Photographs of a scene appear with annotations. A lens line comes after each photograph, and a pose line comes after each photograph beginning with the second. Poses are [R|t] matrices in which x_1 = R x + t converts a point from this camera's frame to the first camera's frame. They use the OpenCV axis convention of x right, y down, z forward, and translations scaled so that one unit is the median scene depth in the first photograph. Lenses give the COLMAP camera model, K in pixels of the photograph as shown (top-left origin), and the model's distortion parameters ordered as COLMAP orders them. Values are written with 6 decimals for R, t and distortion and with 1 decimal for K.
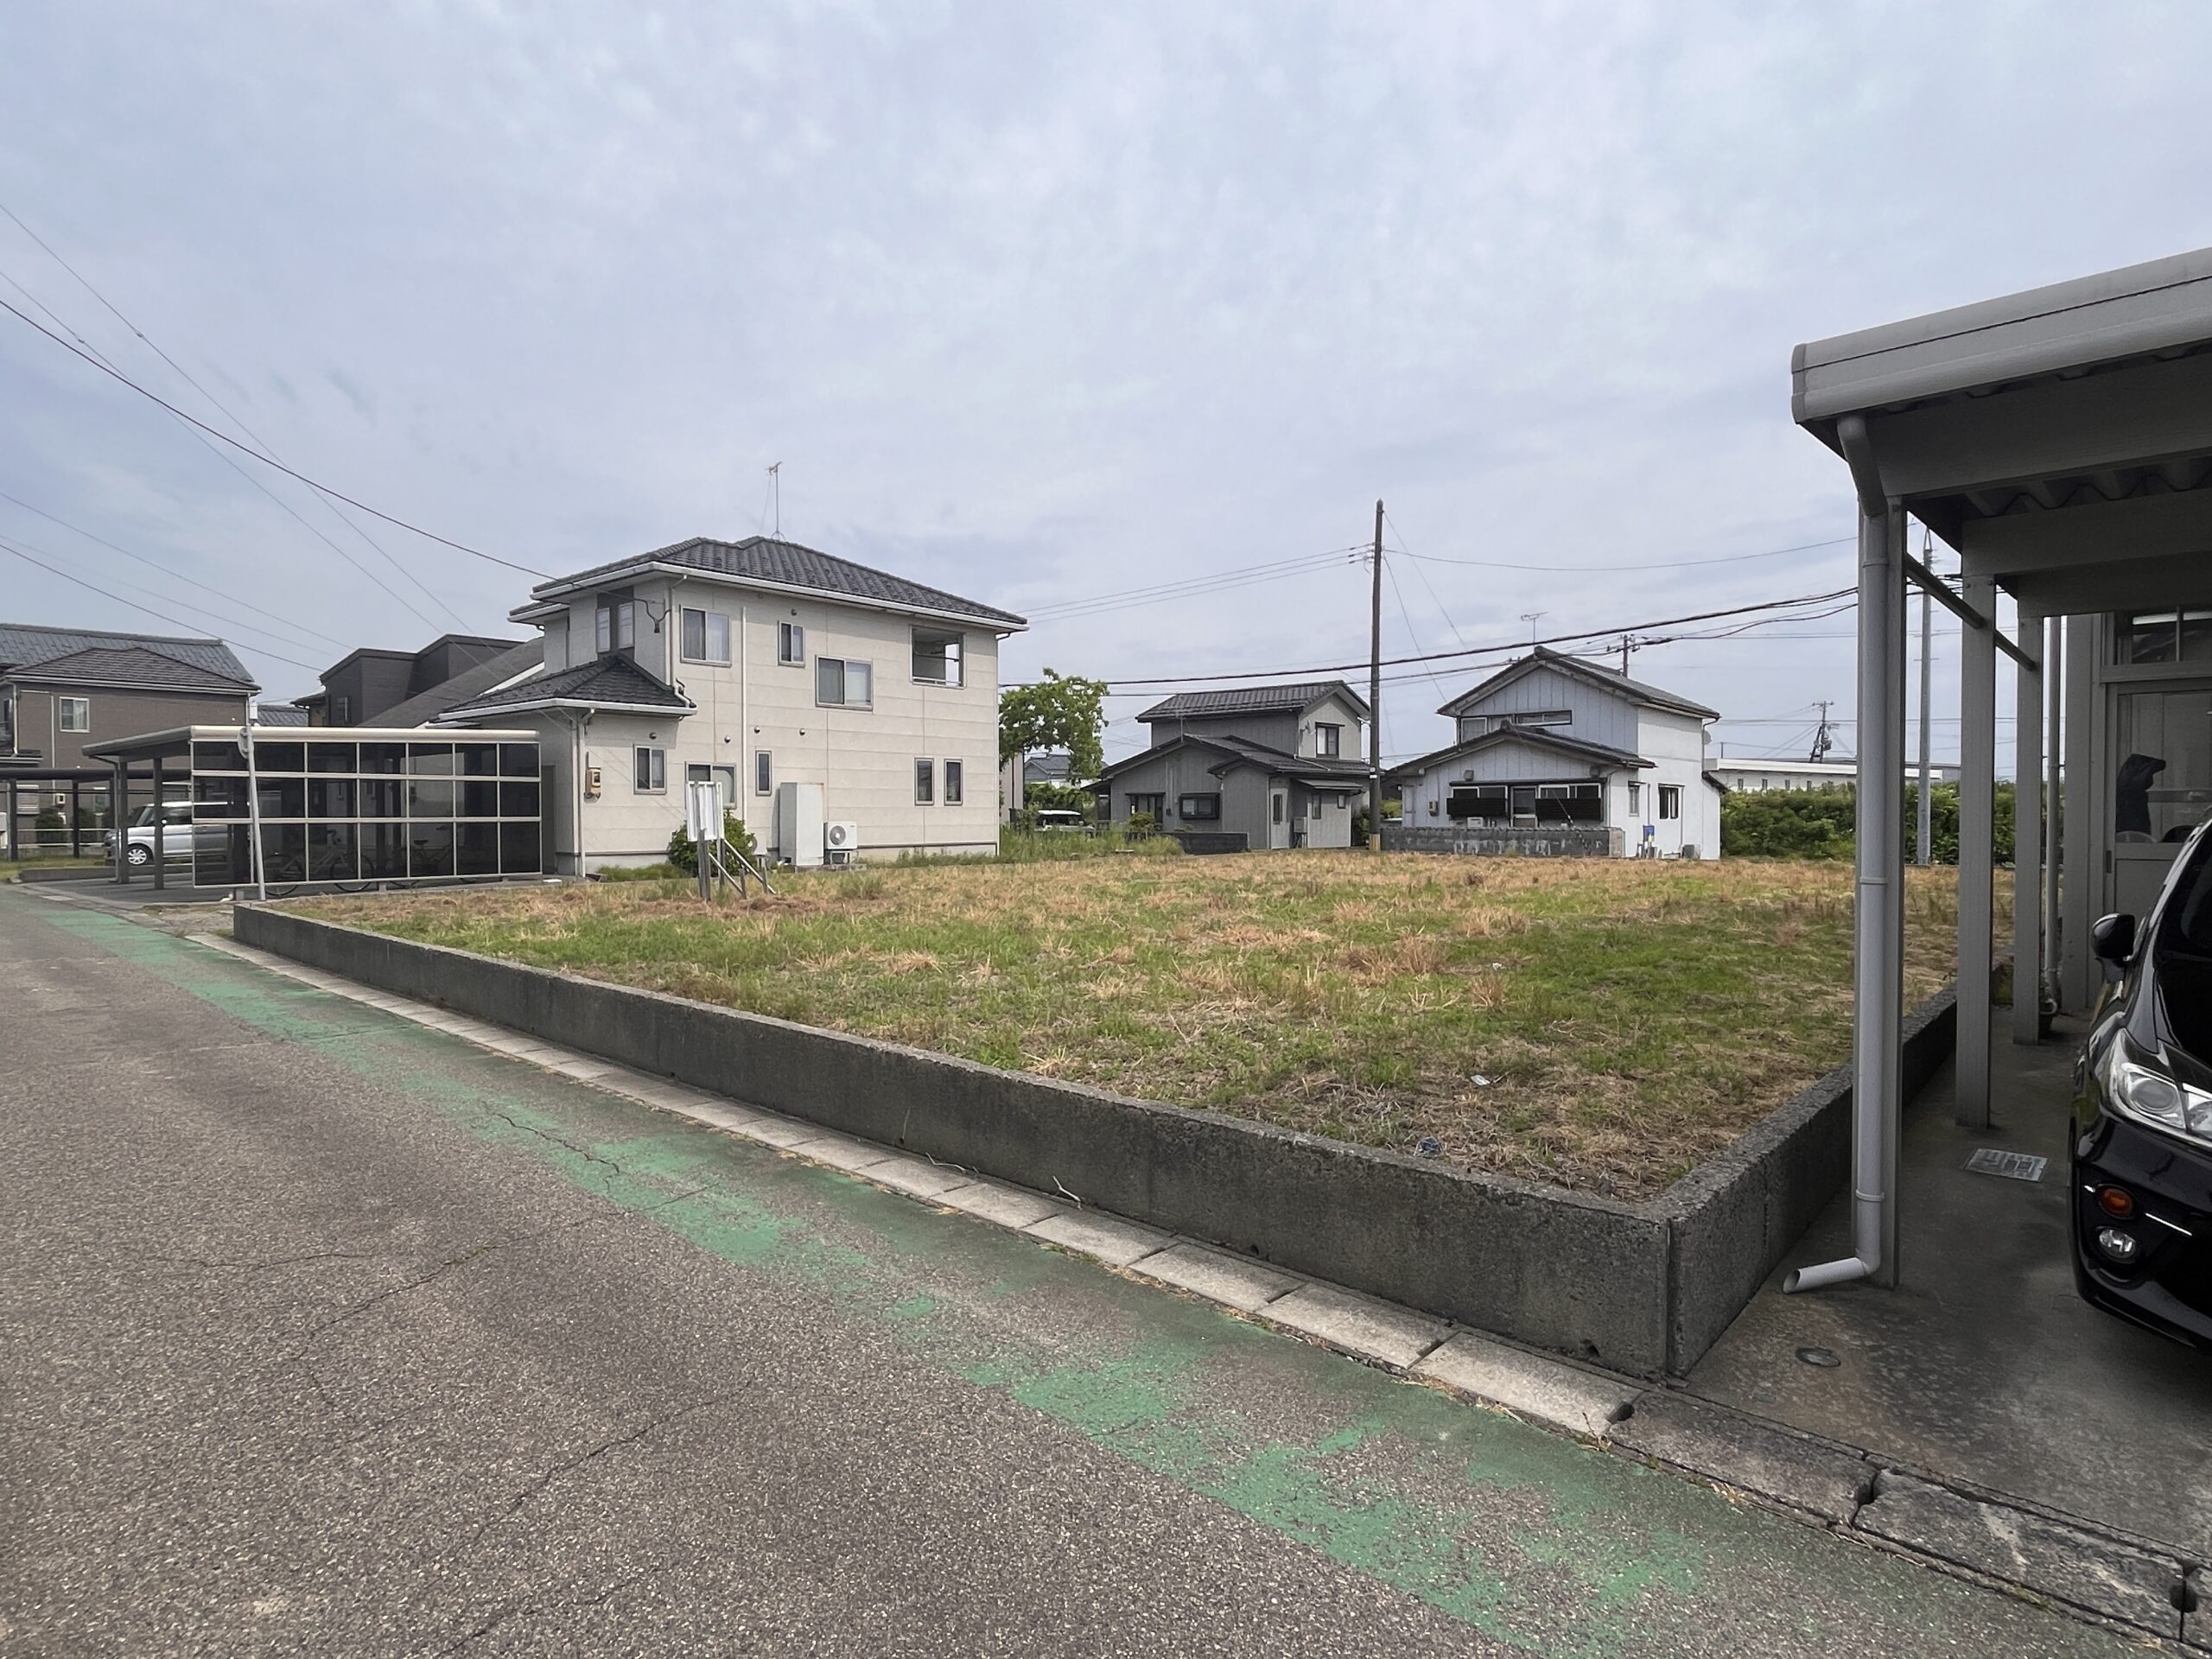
lens RADIAL K [[1188.2, 0, 1088.5], [0, 1188.2, 830.3], [0, 0, 1]] dist [-0.000100, -0.000054]
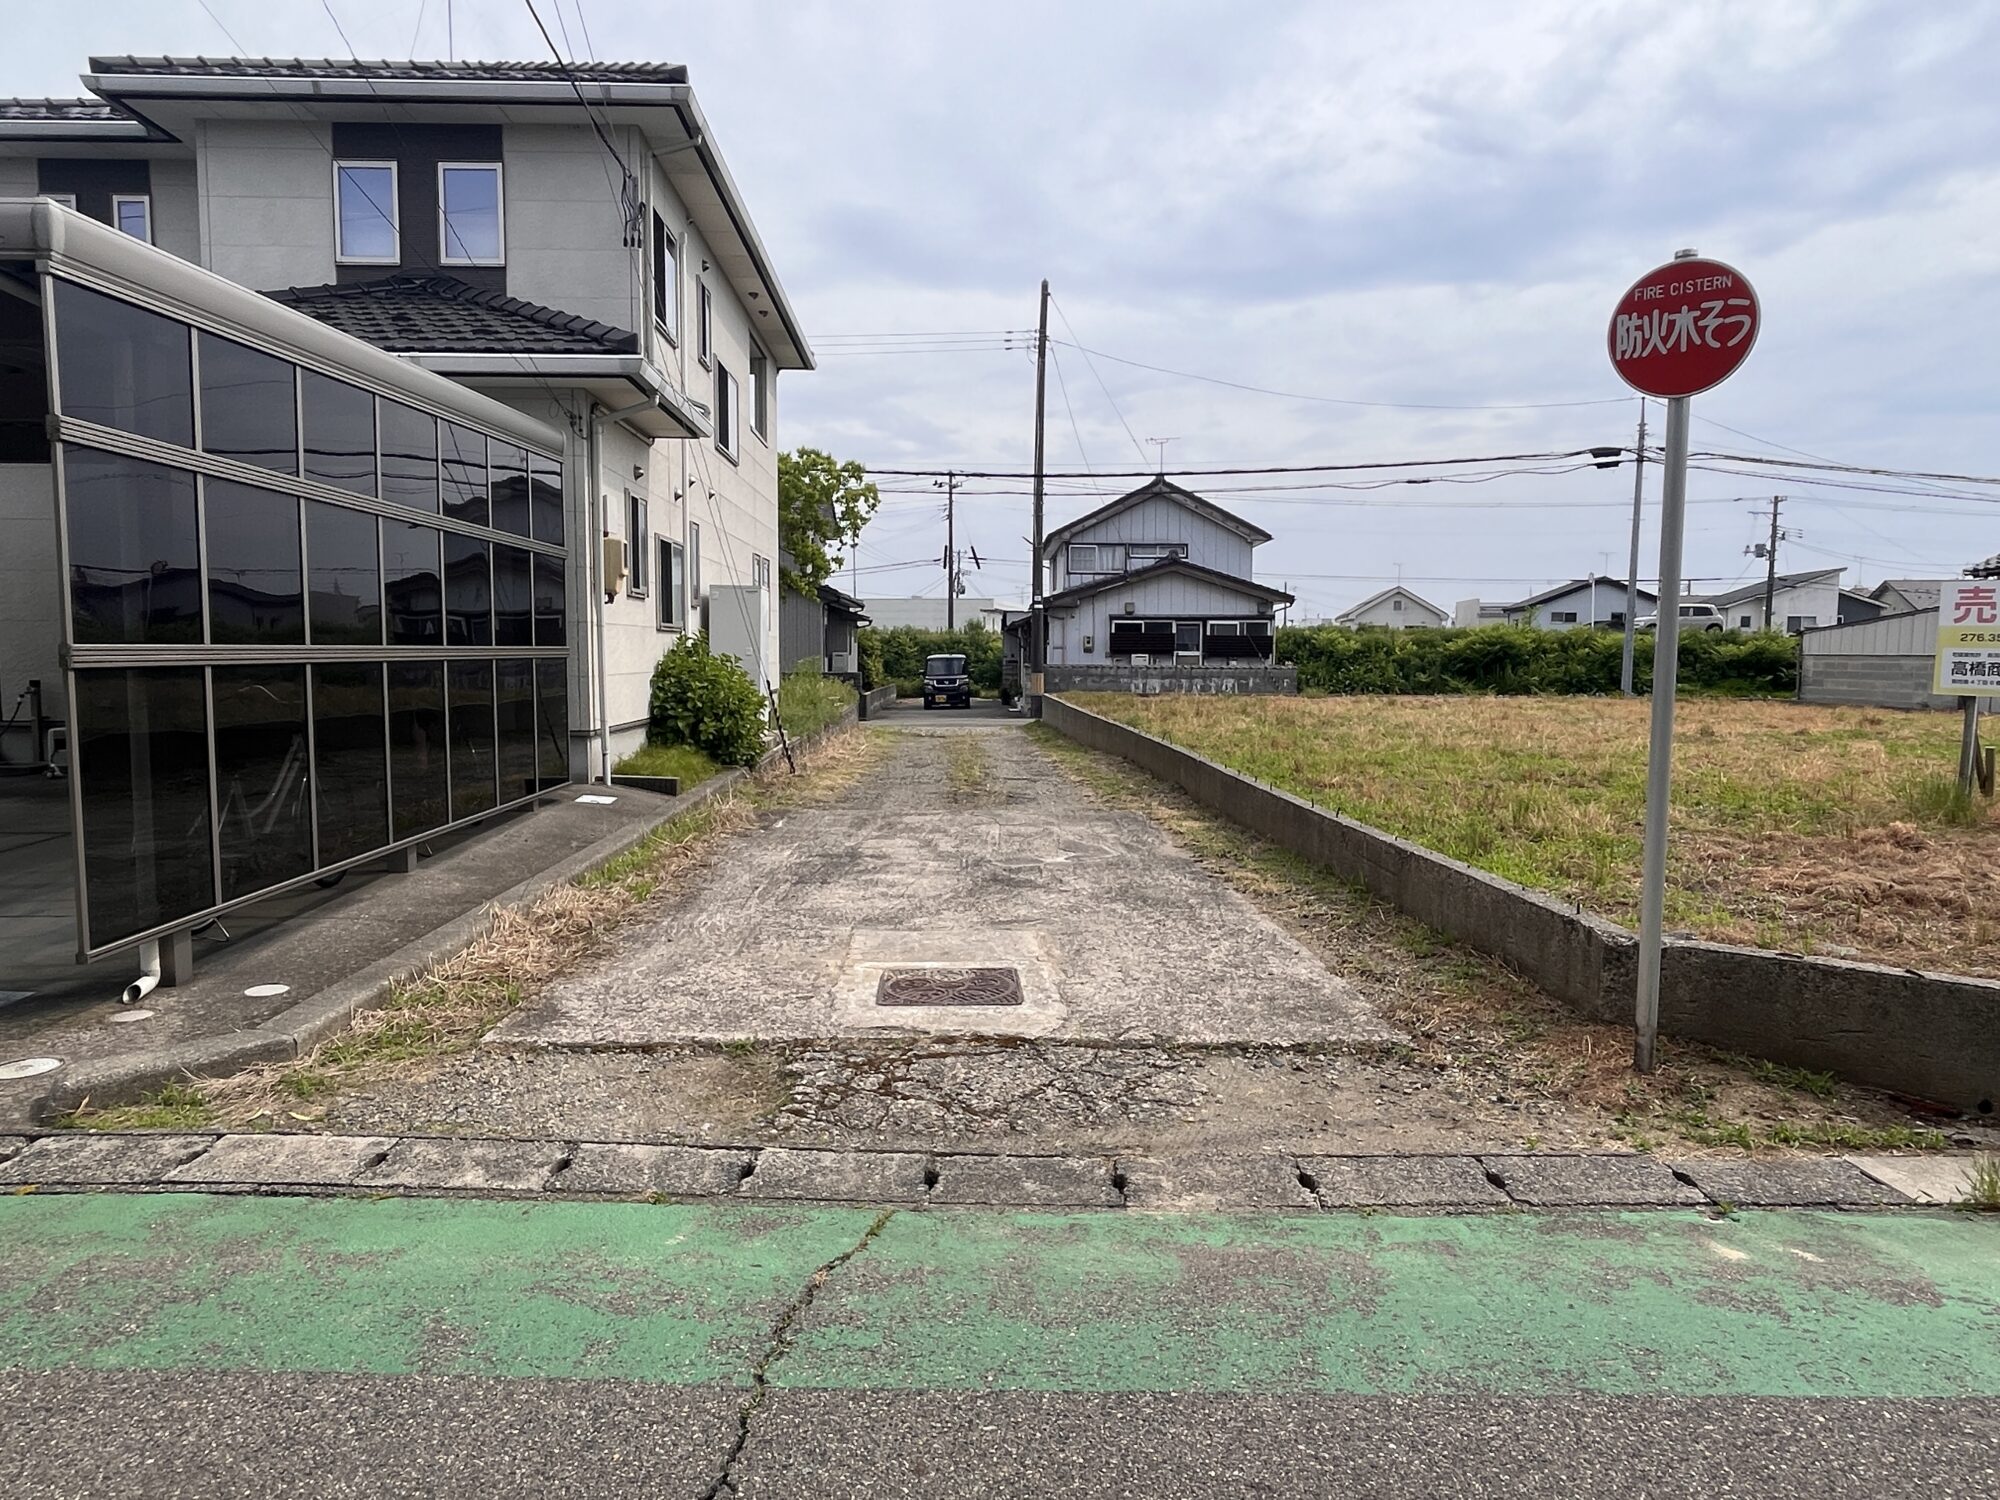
lens RADIAL K [[1230.4, 0, 975.3], [0, 1230.4, 756.1], [0, 0, 1]] dist [-0.000010, -0.002632]
pose [[0.745402, -0.049757, 0.664755, -0.472617], [0.001415, 0.997326, 0.073063, -0.002518], [-0.666613, -0.053521, 0.743480, 0.430242]]
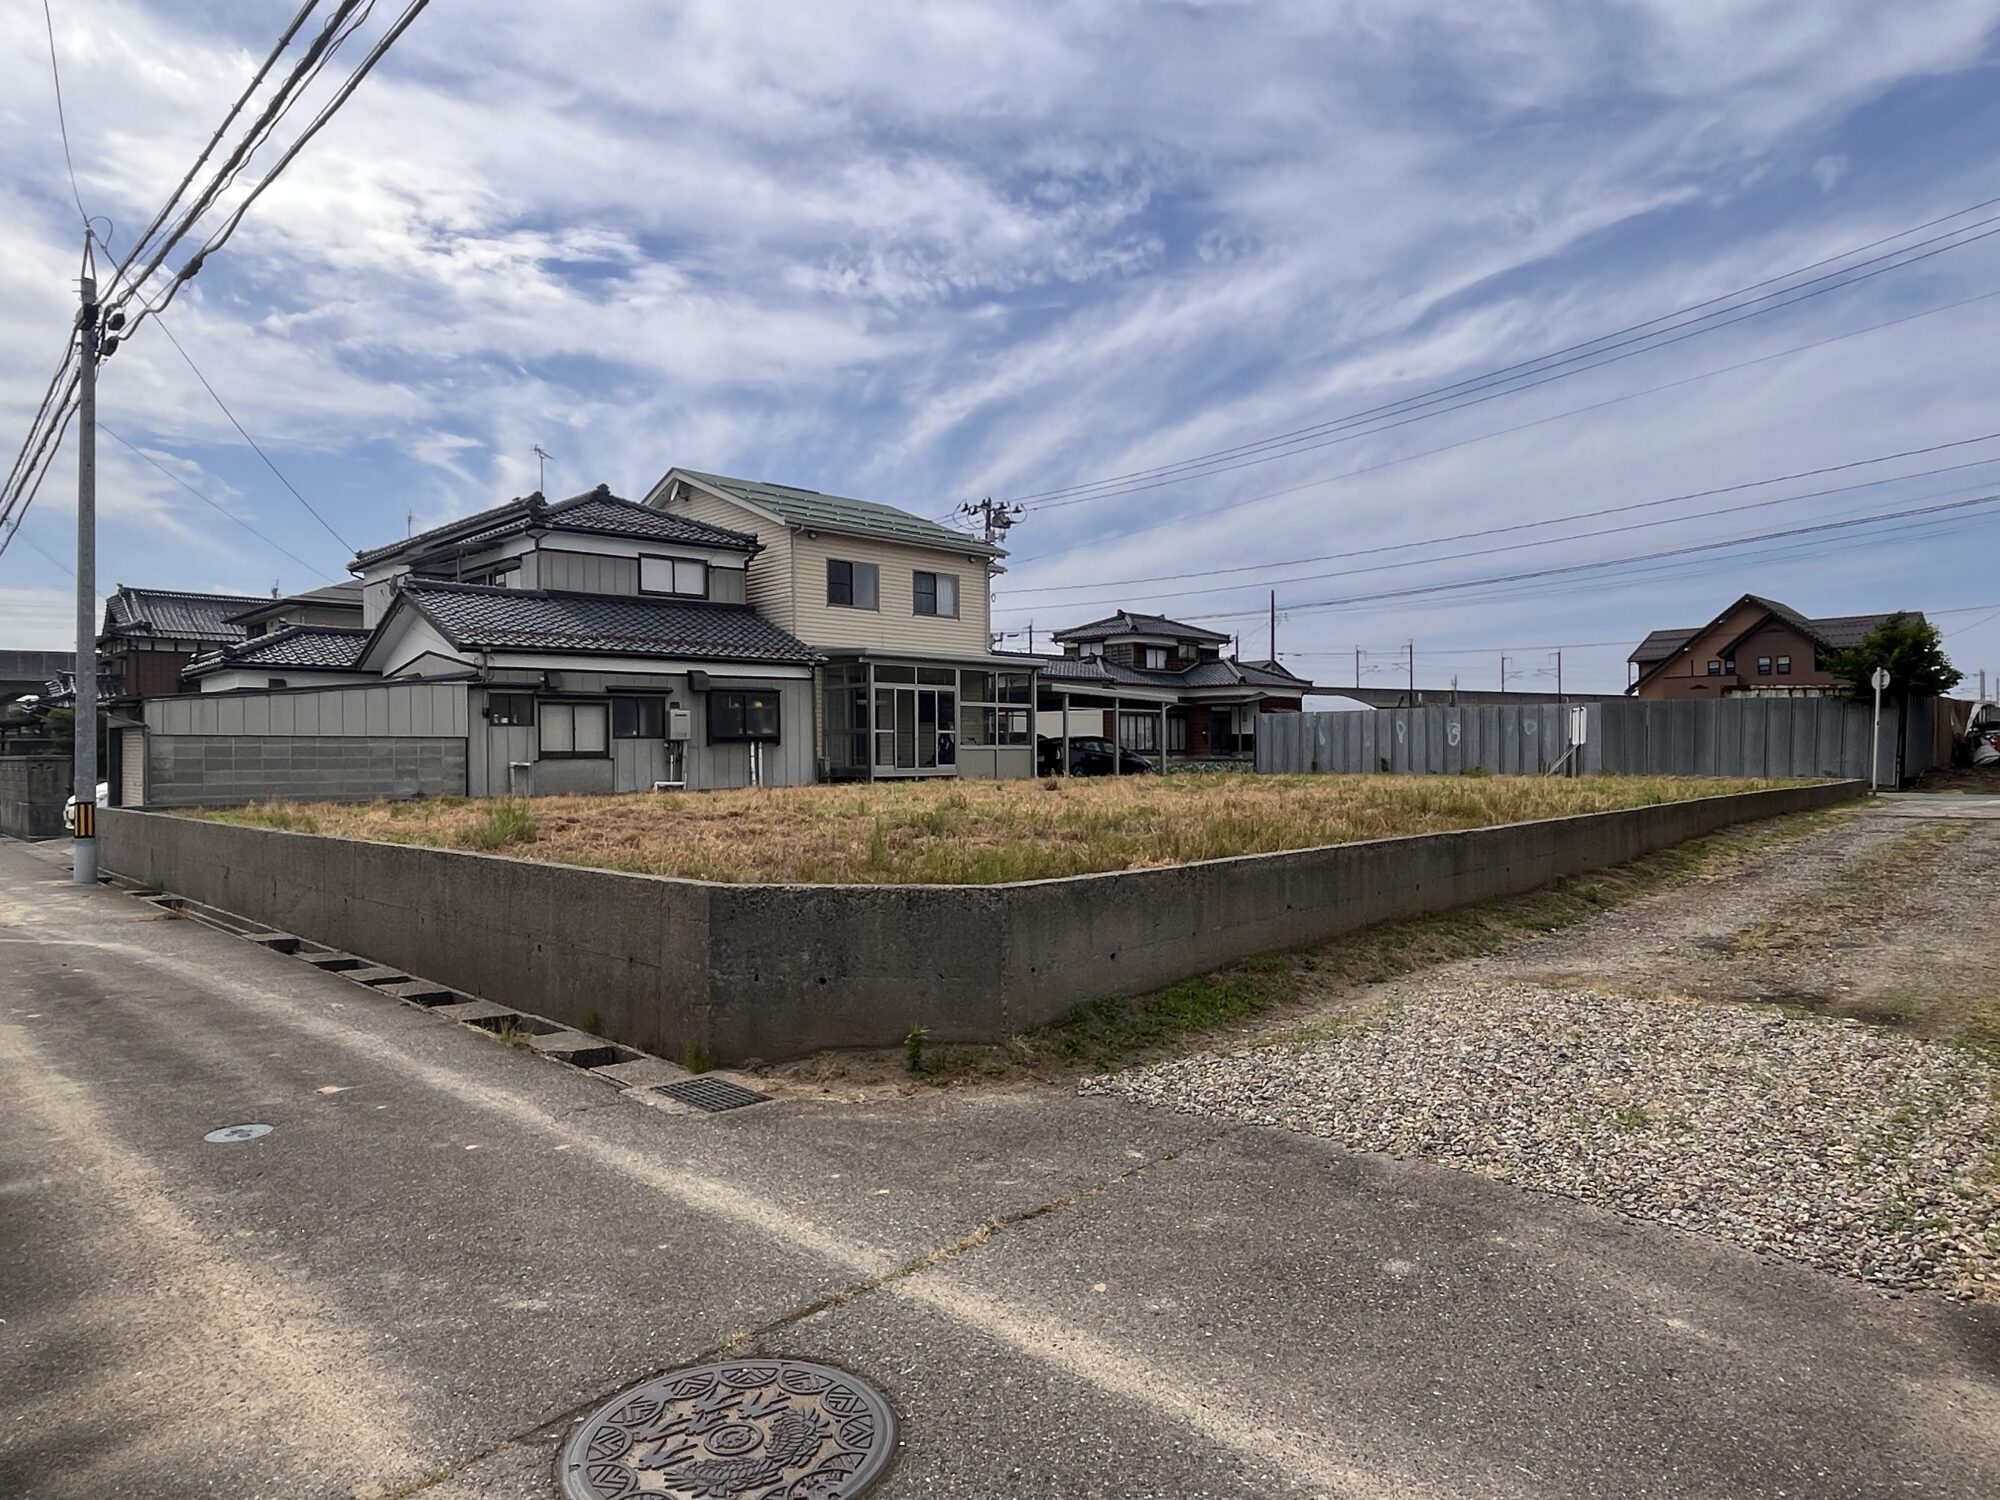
lens RADIAL K [[1230.4, 0, 975.3], [0, 1230.4, 756.1], [0, 0, 1]] dist [-0.000010, -0.002632]
pose [[-0.998875, 0.011236, 0.046062, 0.197193], [0.011802, 0.999858, 0.012045, -0.002436], [-0.045920, 0.012575, -0.998866, 1.281729]]
